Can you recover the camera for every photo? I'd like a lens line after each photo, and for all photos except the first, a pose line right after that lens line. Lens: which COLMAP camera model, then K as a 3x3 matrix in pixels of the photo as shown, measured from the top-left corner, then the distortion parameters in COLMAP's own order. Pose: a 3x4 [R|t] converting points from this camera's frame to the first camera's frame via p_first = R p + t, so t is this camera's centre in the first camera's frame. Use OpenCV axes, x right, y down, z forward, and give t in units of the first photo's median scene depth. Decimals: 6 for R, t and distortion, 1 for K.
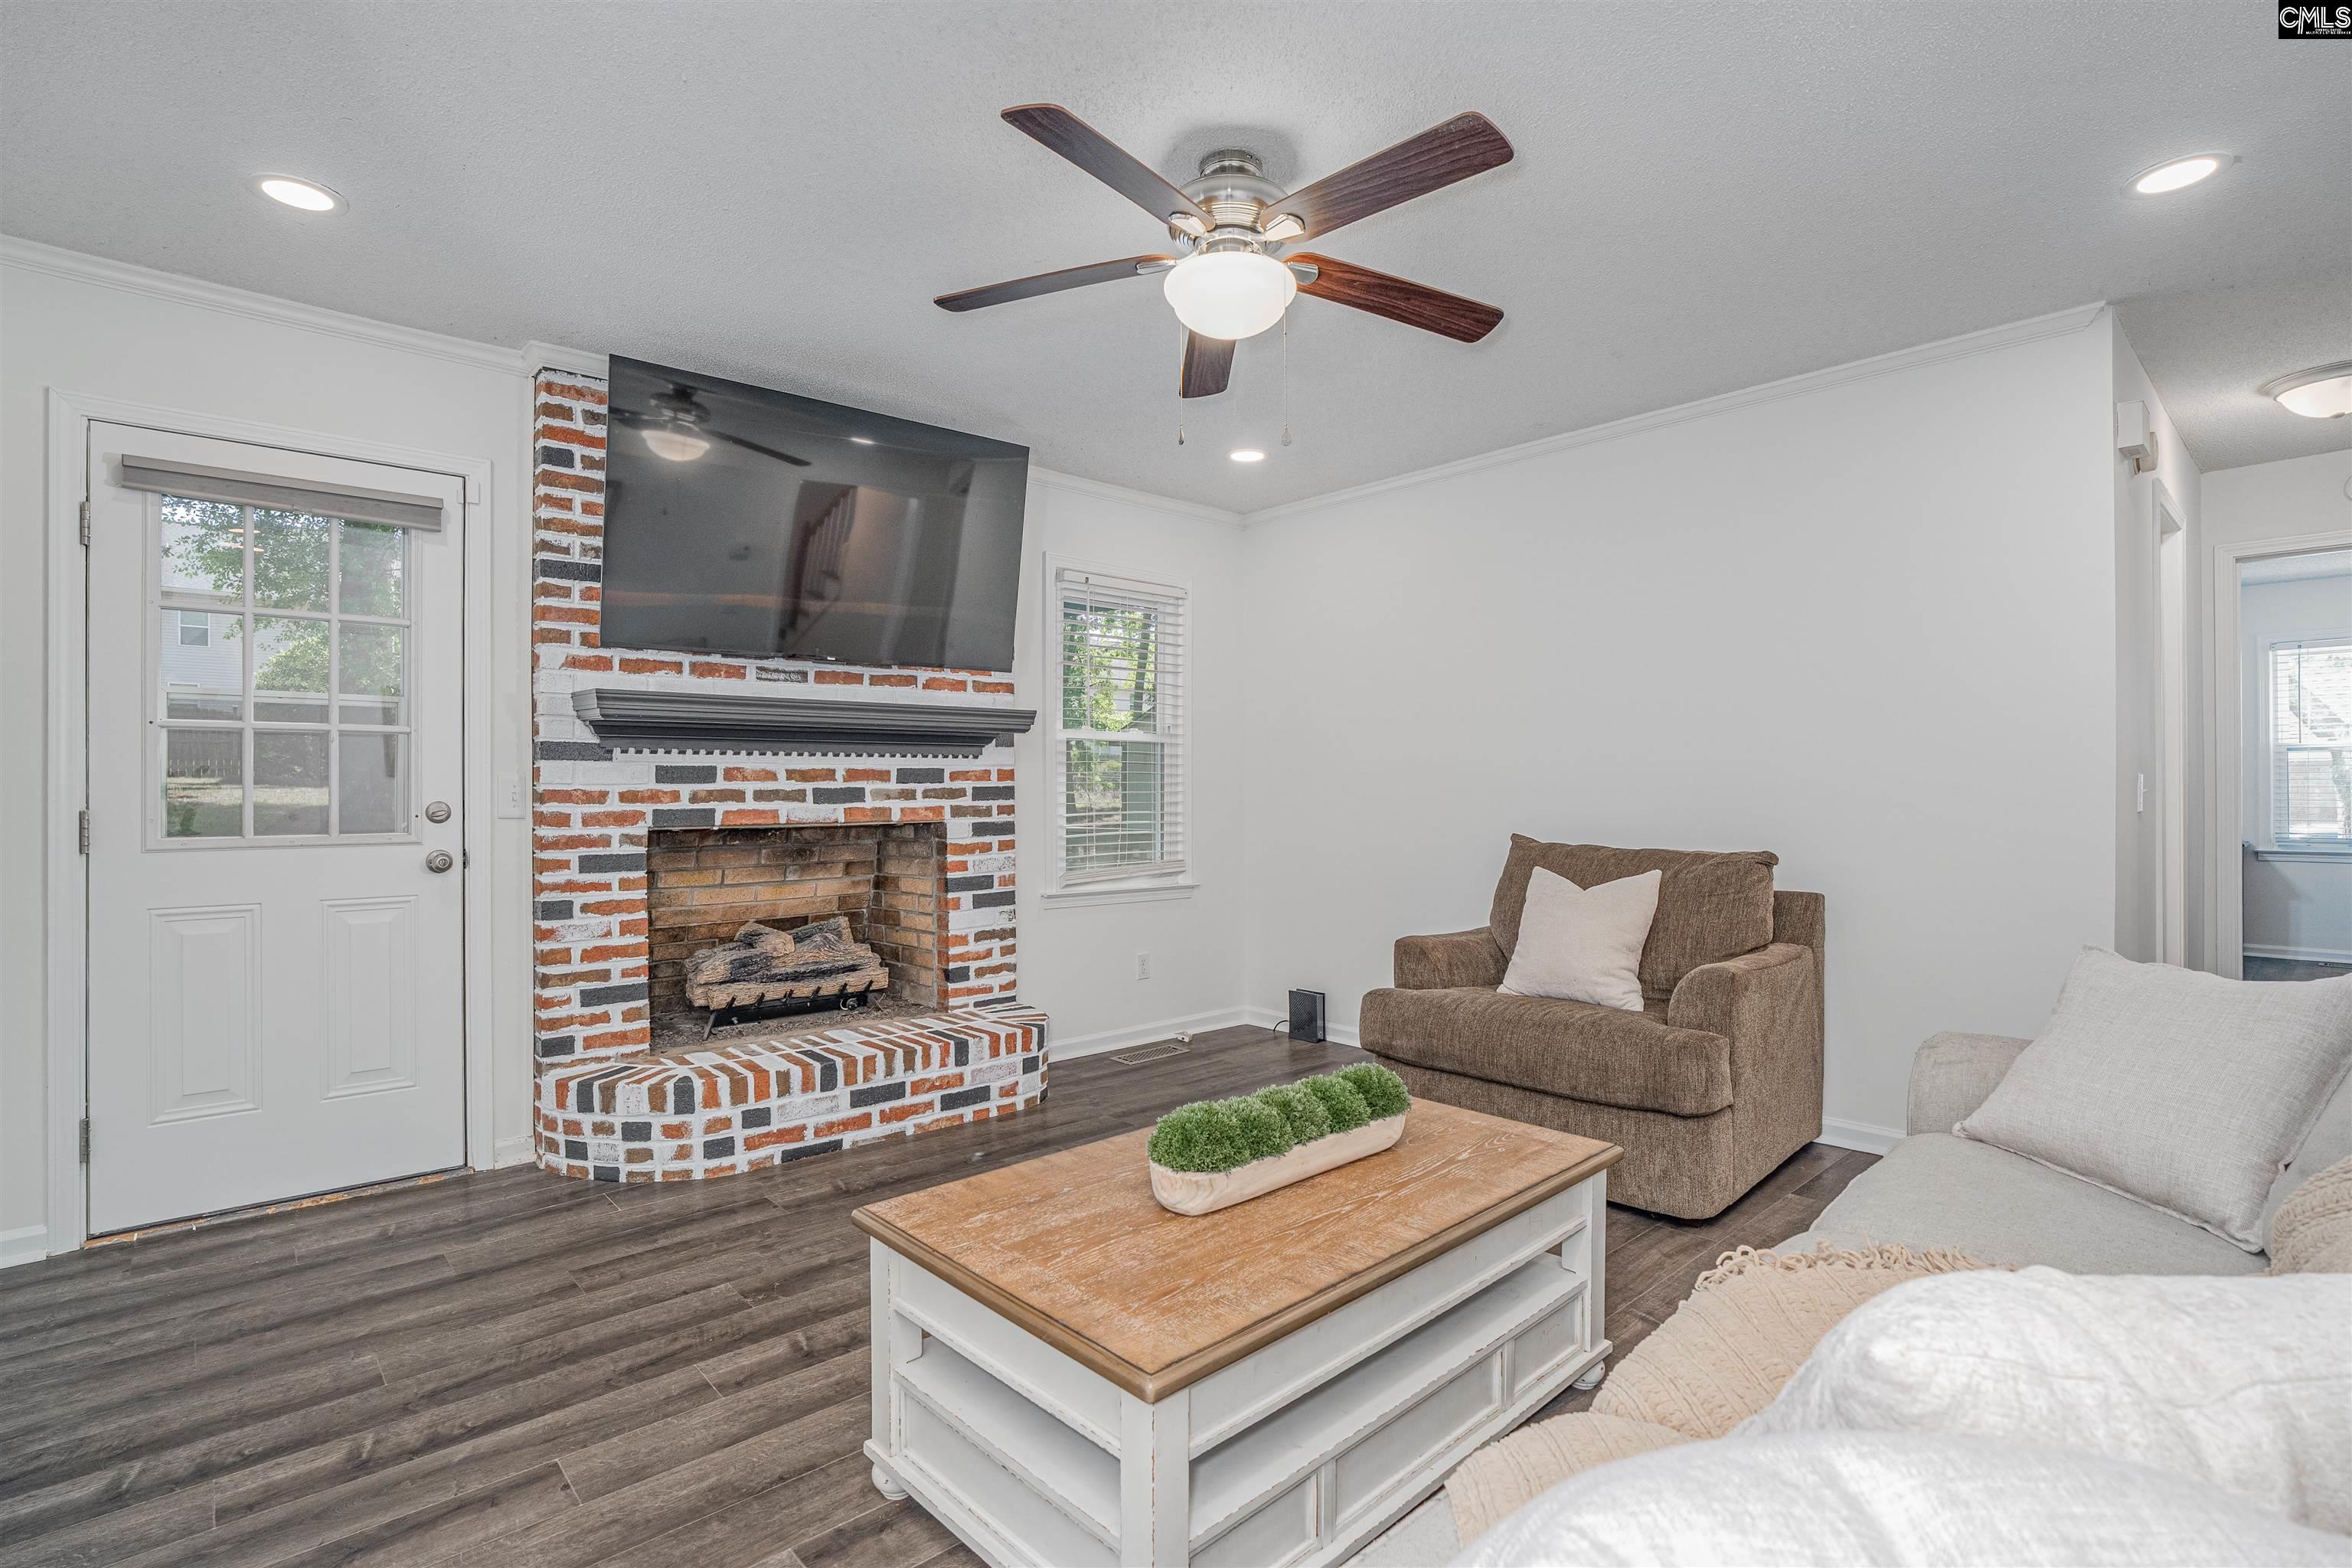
lens RADIAL K [[1085.0, 0, 1175.0], [0, 1085.0, 783.5], [0, 0, 1]] dist [-0.038497, 0.004848]
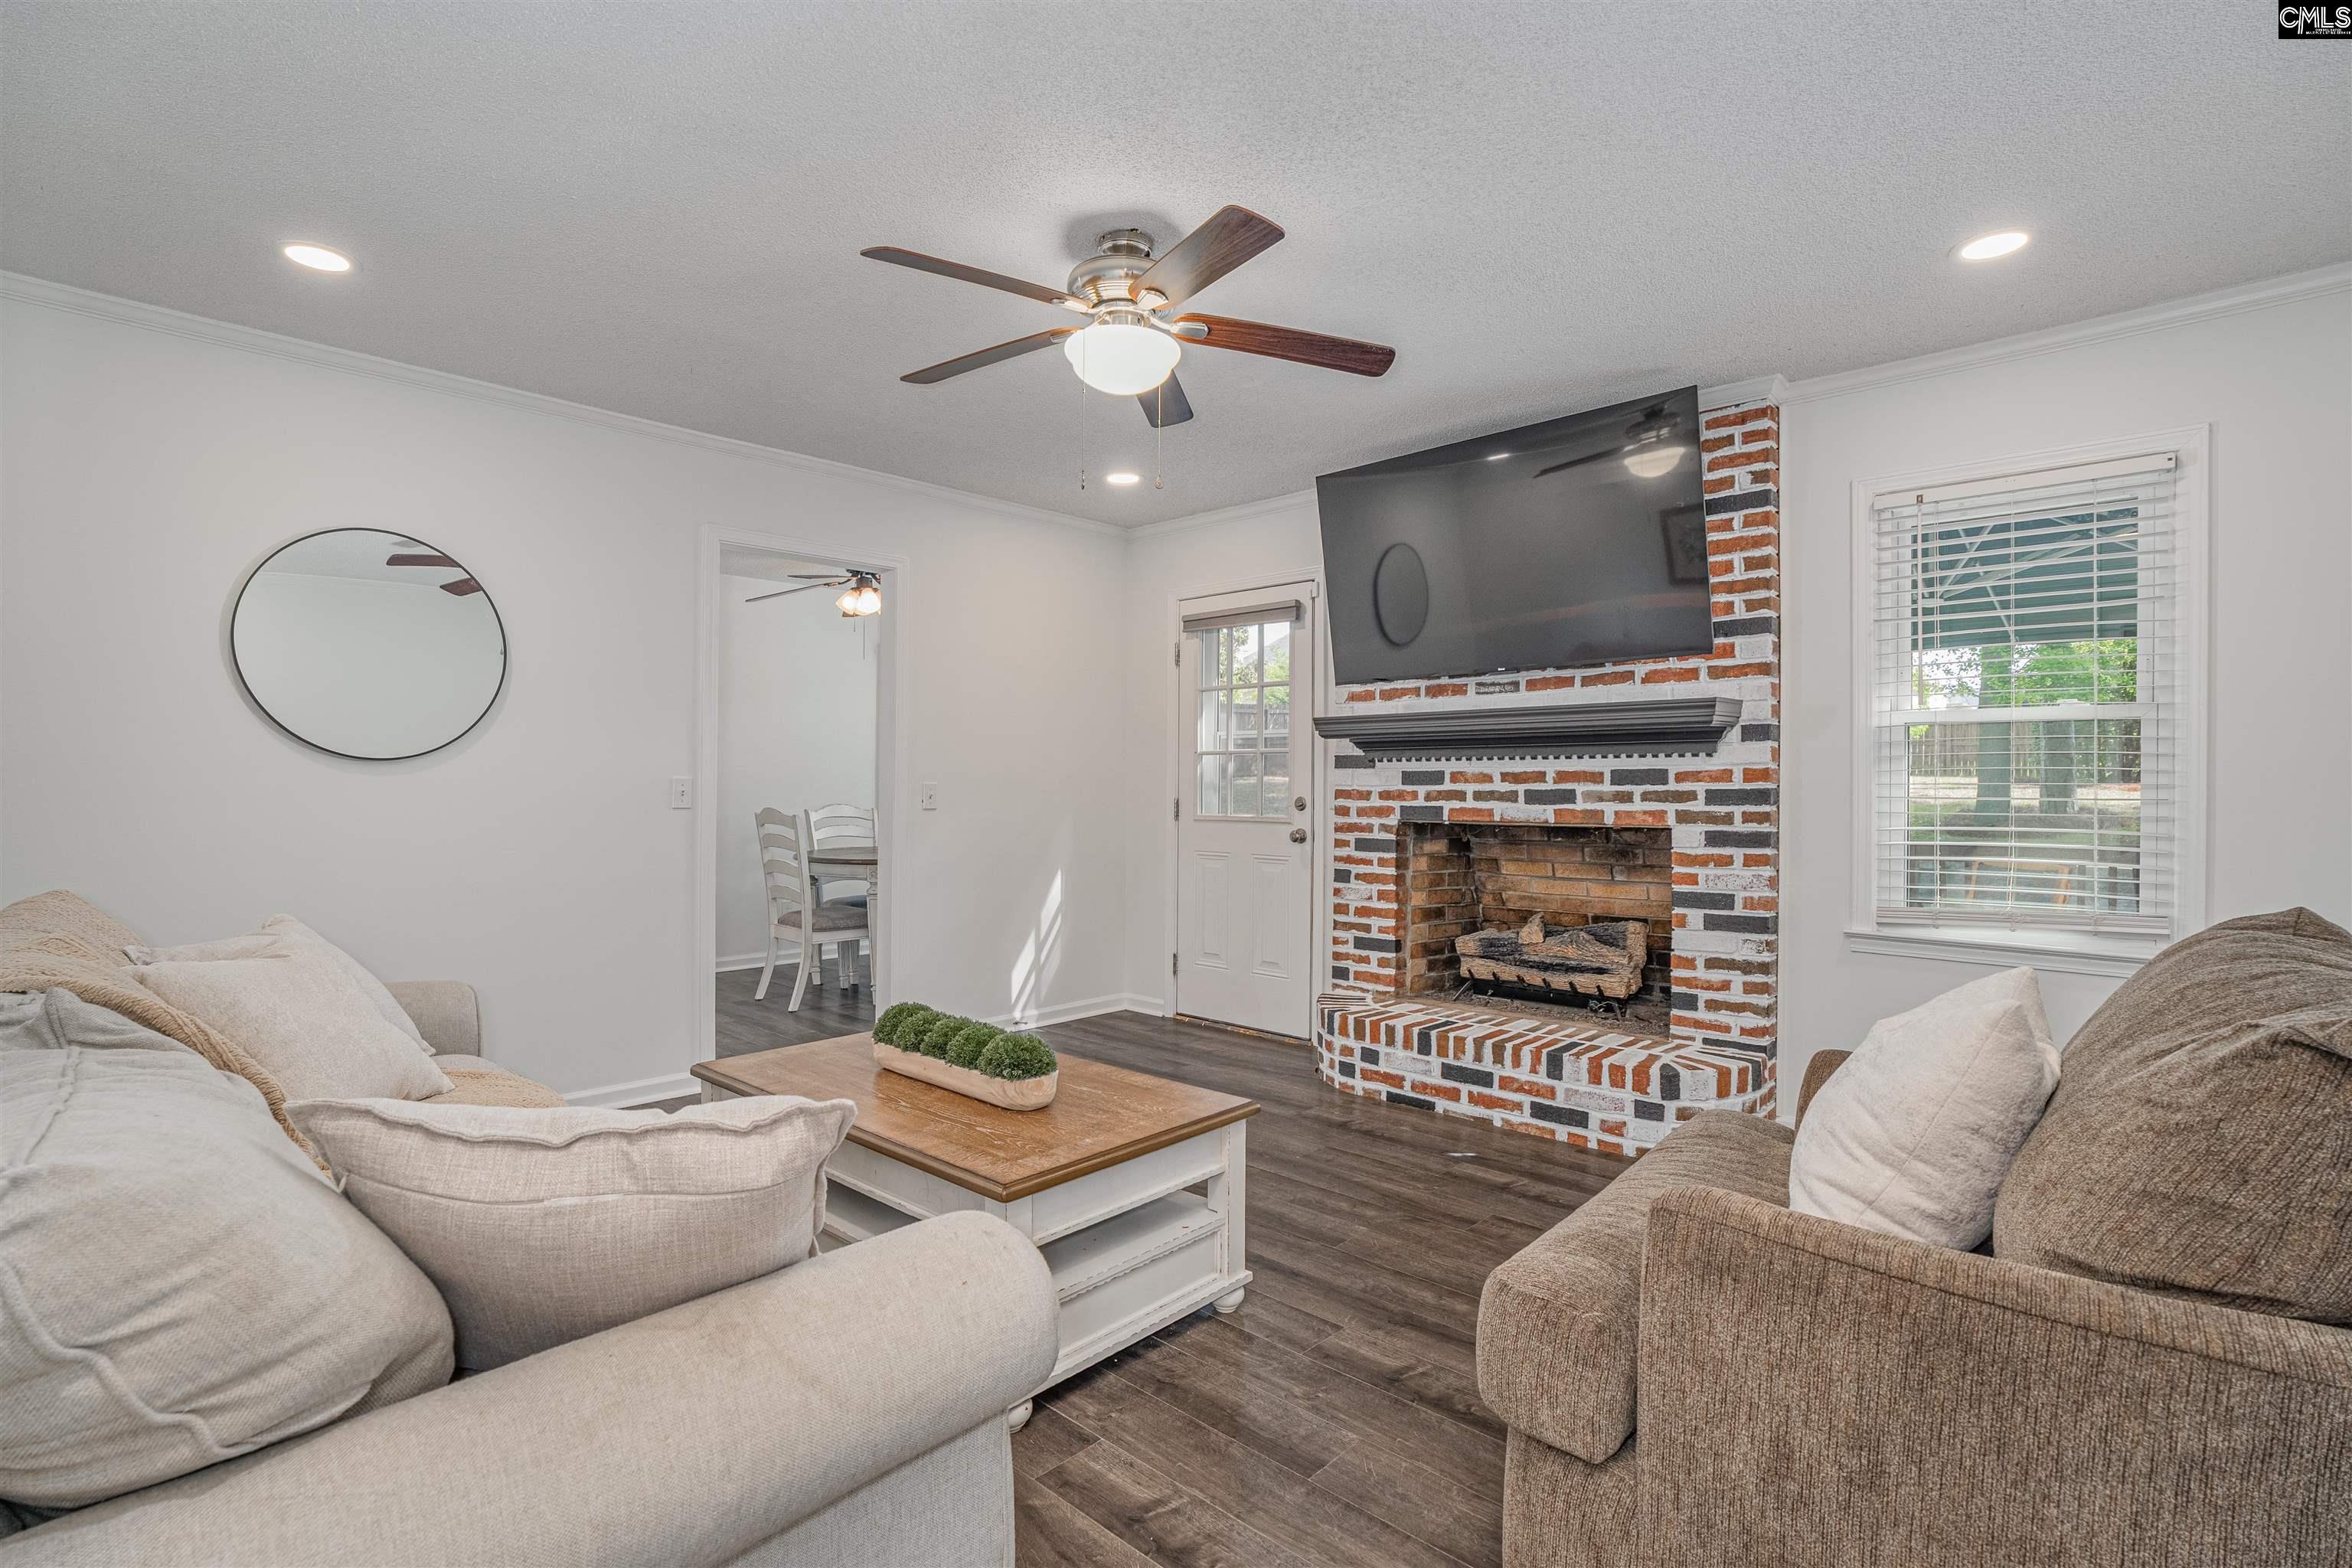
lens RADIAL K [[1085.0, 0, 1175.8], [0, 1085.0, 785.5], [0, 0, 1]] dist [-0.038497, 0.004848]
pose [[0.107984, 0.001452, -0.994152, 0.723406], [0.000423, 0.999999, 0.001506, -0.001632], [0.994153, -0.000583, 0.107983, 0.566656]]
